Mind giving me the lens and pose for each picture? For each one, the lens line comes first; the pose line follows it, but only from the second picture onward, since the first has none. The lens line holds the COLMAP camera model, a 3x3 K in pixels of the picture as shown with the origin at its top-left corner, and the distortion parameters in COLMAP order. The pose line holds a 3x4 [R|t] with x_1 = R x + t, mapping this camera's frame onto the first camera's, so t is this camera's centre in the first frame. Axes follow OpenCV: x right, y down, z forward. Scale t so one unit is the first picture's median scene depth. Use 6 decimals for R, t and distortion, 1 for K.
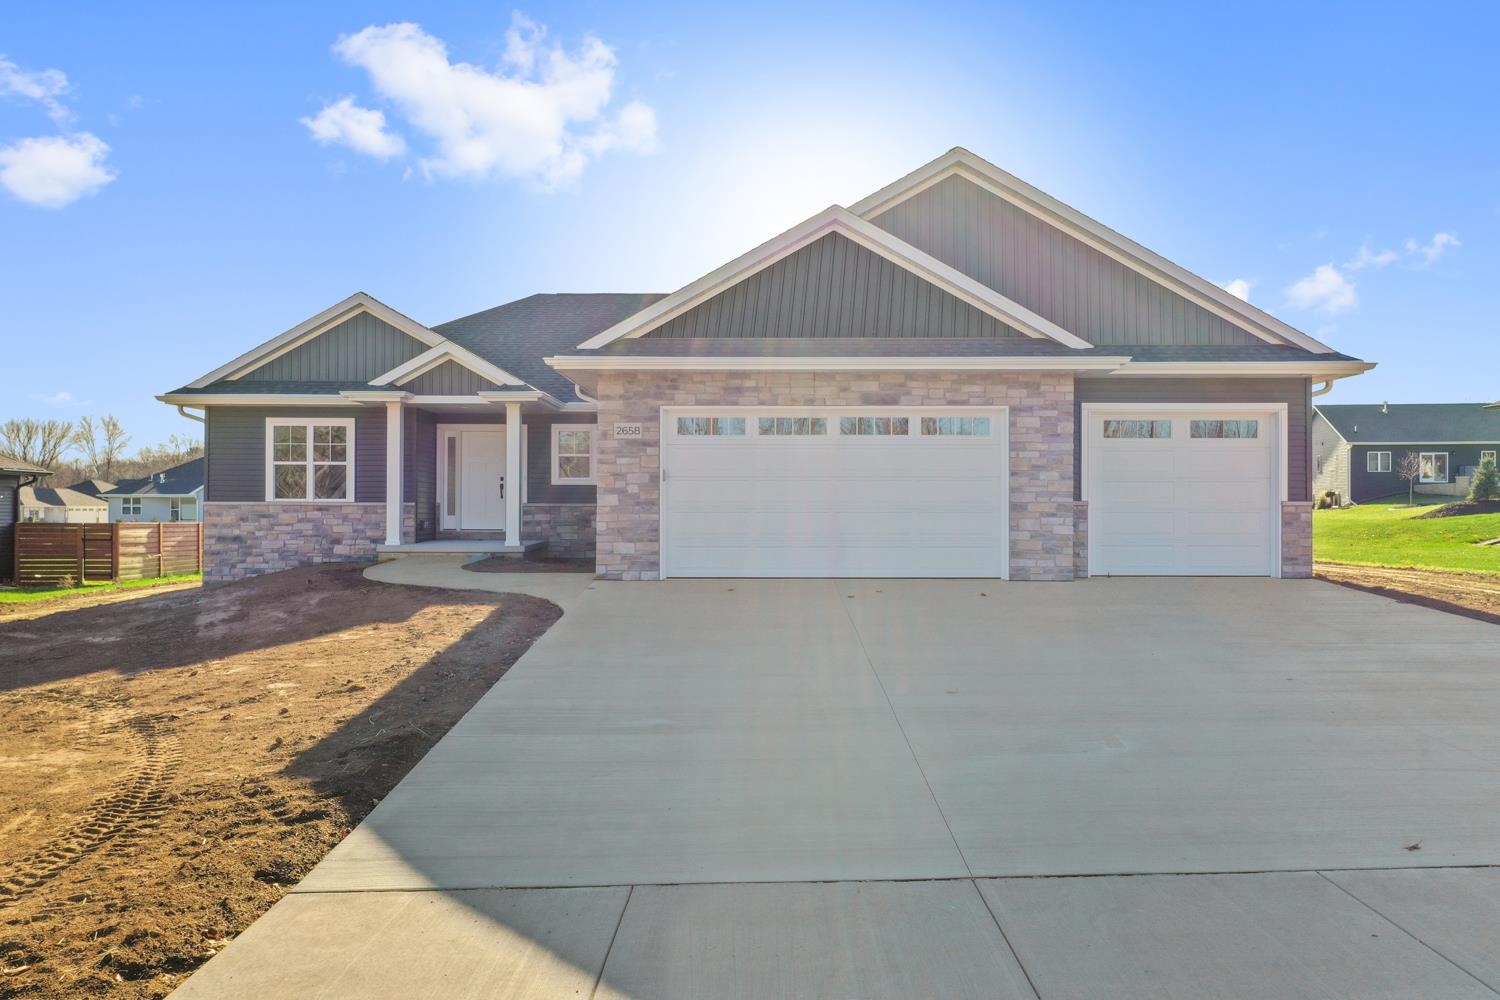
lens RADIAL K [[1209.3, 0, 756.5], [0, 1209.3, 505.6], [0, 0, 1]] dist [0.012663, -0.007095]
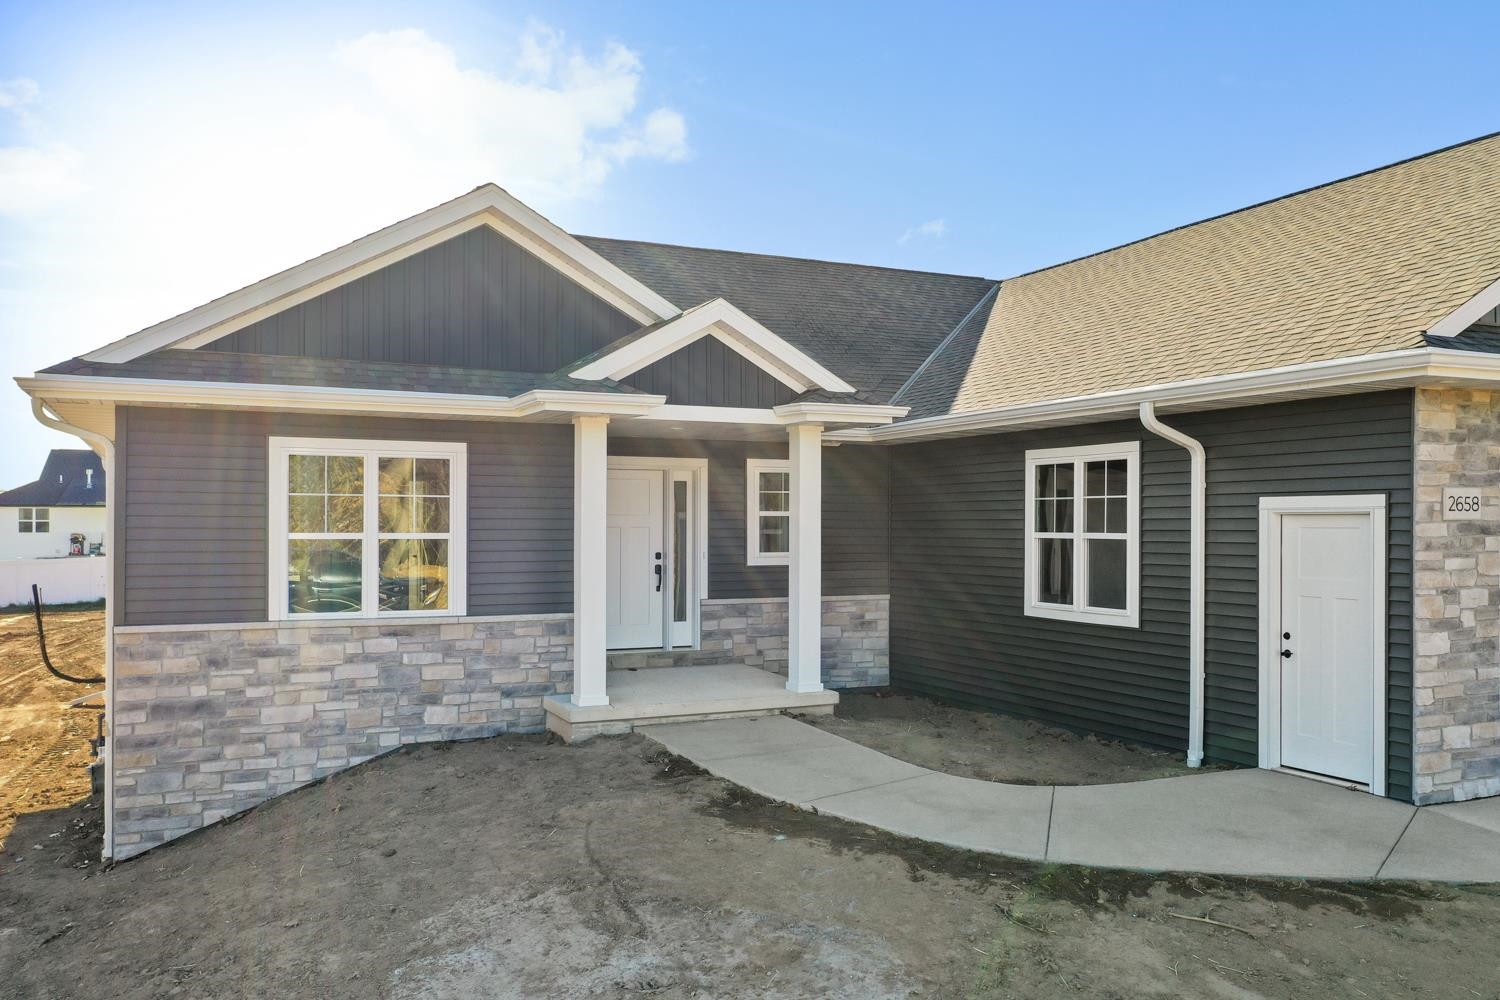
lens RADIAL K [[1209.3, 0, 753.3], [0, 1209.3, 526.8], [0, 0, 1]] dist [0.012663, -0.007095]
pose [[0.887425, -0.004463, 0.460930, -0.597046], [0.000350, 0.999959, 0.009007, -0.056395], [-0.460951, -0.007832, 0.887391, 0.674748]]
